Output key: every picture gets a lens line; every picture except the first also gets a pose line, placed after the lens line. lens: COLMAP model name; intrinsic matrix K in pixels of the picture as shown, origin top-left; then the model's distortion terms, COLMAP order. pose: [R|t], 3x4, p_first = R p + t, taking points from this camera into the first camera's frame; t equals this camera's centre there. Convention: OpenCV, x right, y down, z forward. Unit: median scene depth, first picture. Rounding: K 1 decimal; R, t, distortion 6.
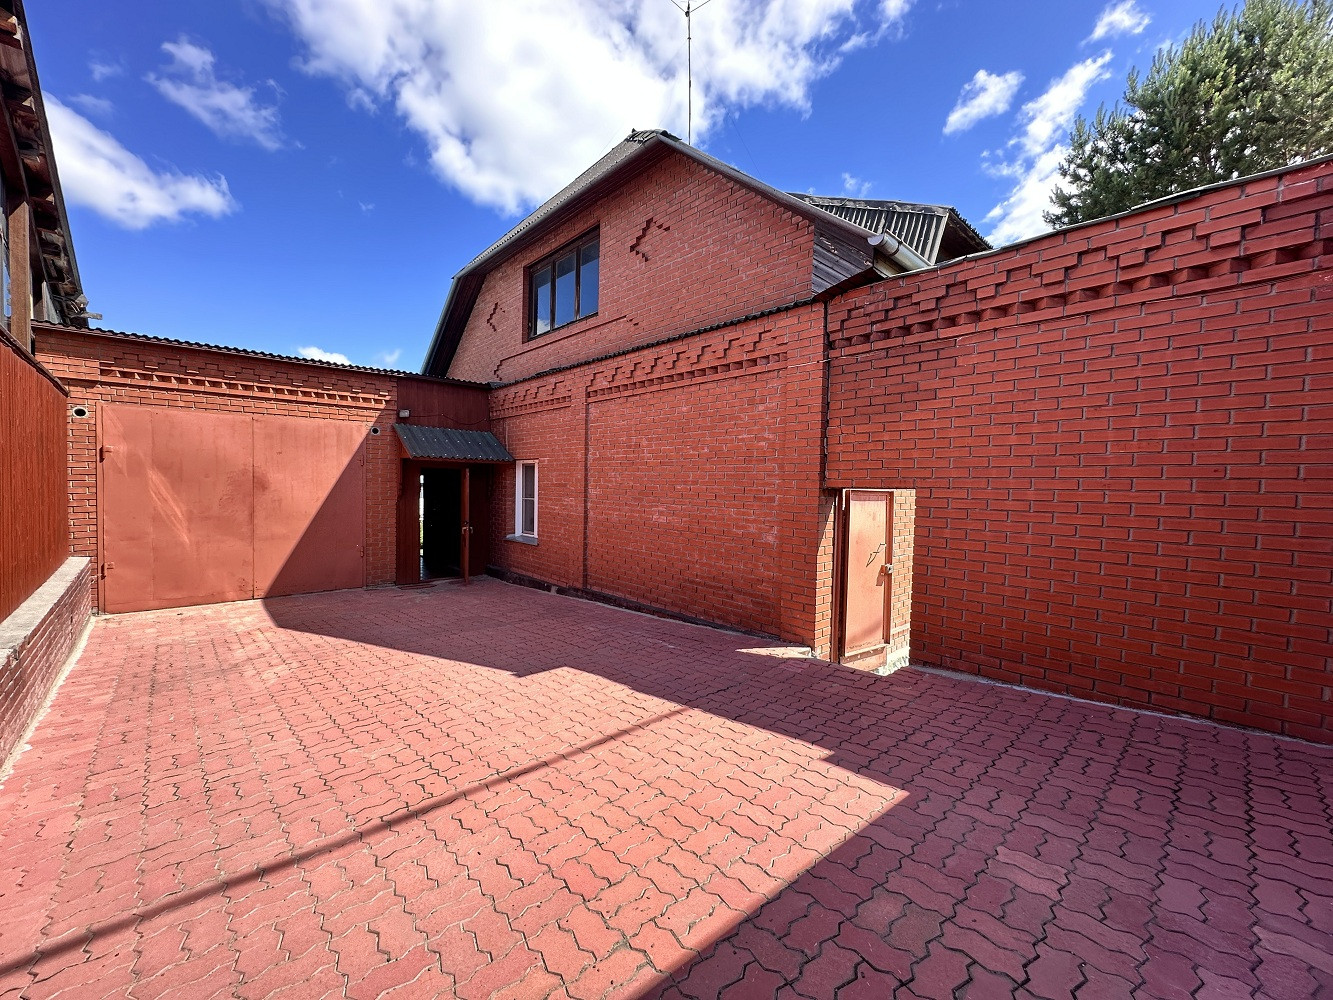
lens RADIAL K [[527.6, 0, 666.5], [0, 527.6, 500.0], [0, 0, 1]] dist [-0.001244, -0.000039]
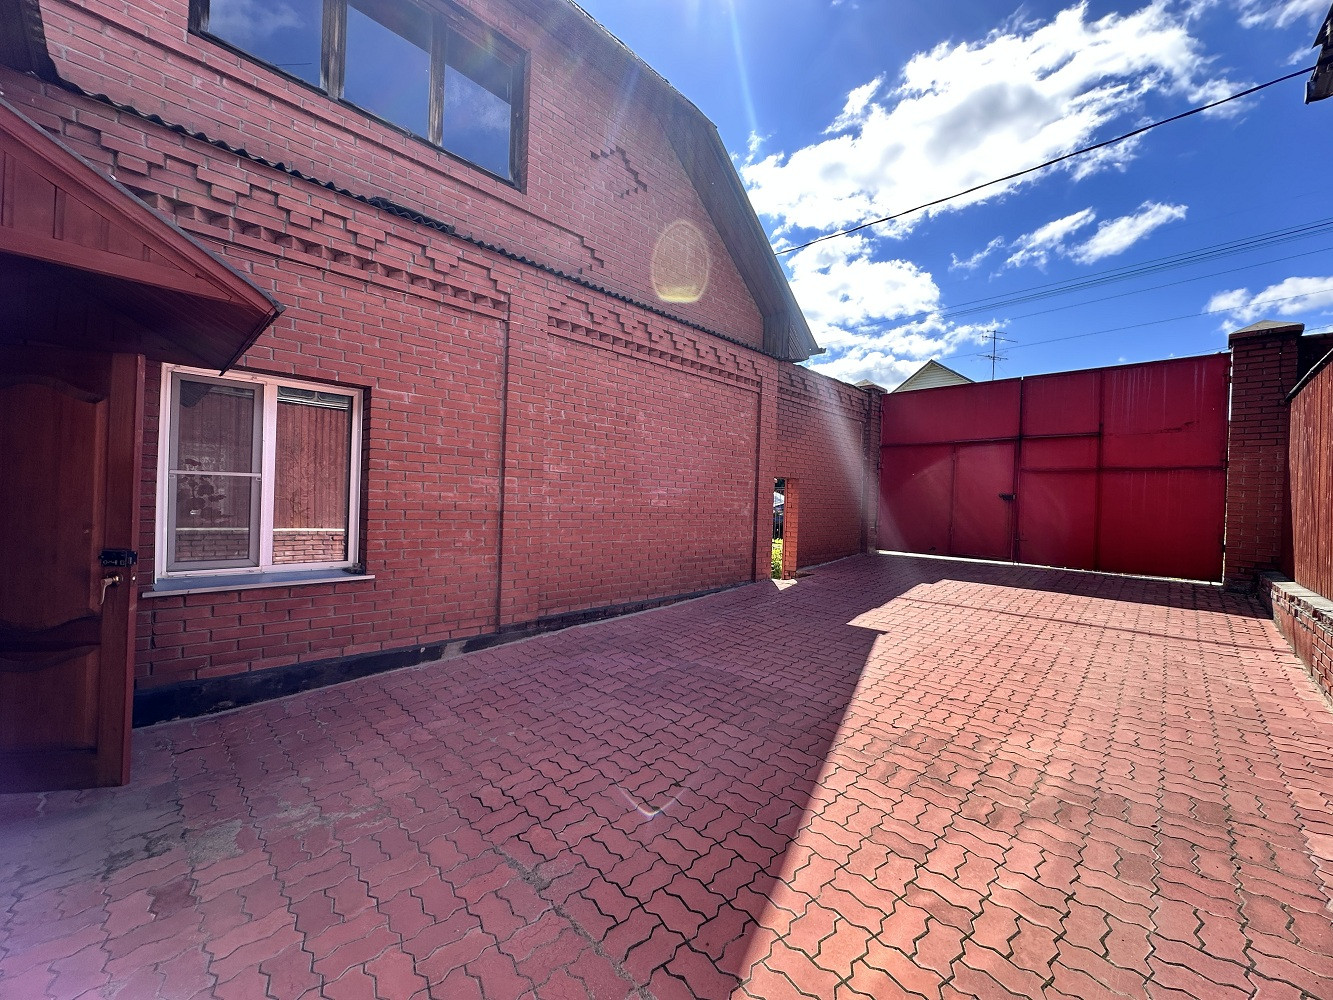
lens RADIAL K [[527.6, 0, 666.5], [0, 527.6, 500.0], [0, 0, 1]] dist [-0.001244, -0.000039]
pose [[-0.041663, -0.020710, 0.998917, -0.921234], [-0.002170, 0.999785, 0.020638, 0.010713], [-0.999129, -0.001308, -0.041699, 0.996684]]
